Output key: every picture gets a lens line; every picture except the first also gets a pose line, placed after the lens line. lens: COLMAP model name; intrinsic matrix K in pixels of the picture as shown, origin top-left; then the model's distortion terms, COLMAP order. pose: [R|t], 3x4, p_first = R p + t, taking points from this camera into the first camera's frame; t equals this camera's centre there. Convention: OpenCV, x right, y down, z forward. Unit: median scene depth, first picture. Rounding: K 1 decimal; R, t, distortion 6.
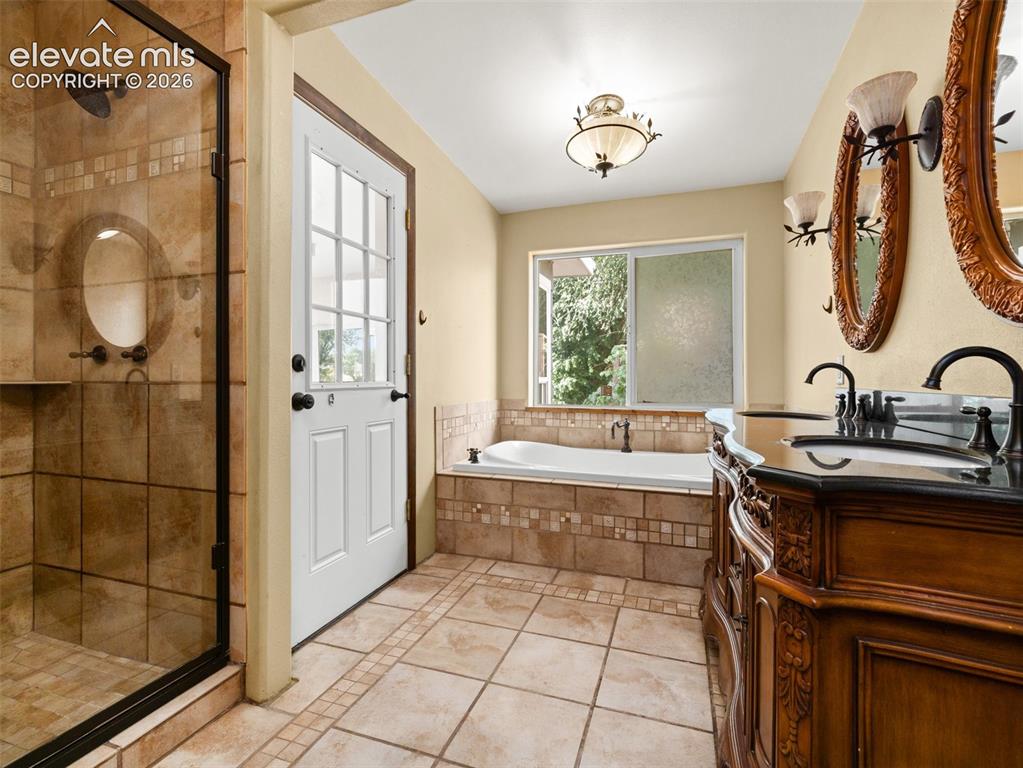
lens RADIAL K [[481.8, 0, 509.5], [0, 481.8, 381.7], [0, 0, 1]] dist [0.000298, 0.000603]
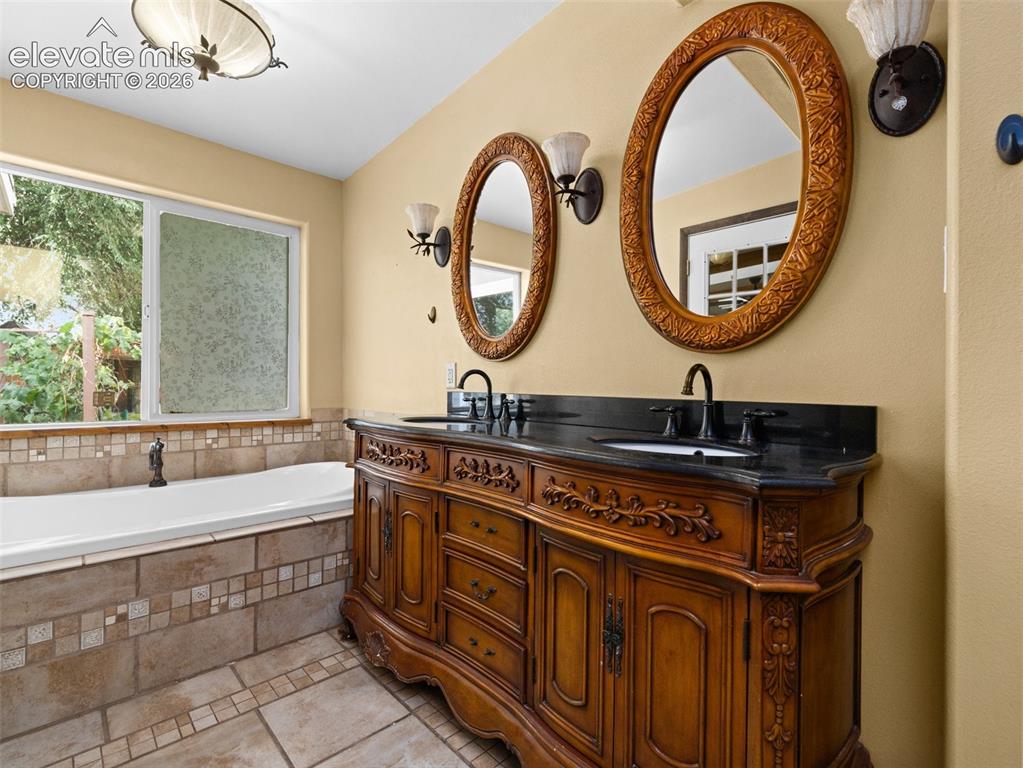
lens RADIAL K [[481.8, 0, 510.0], [0, 481.8, 384.9], [0, 0, 1]] dist [0.000298, 0.000603]
pose [[0.462991, -0.002407, 0.886360, -0.192340], [-0.001638, 0.999992, 0.003571, -0.005566], [-0.886361, -0.003105, 0.462983, 0.305532]]
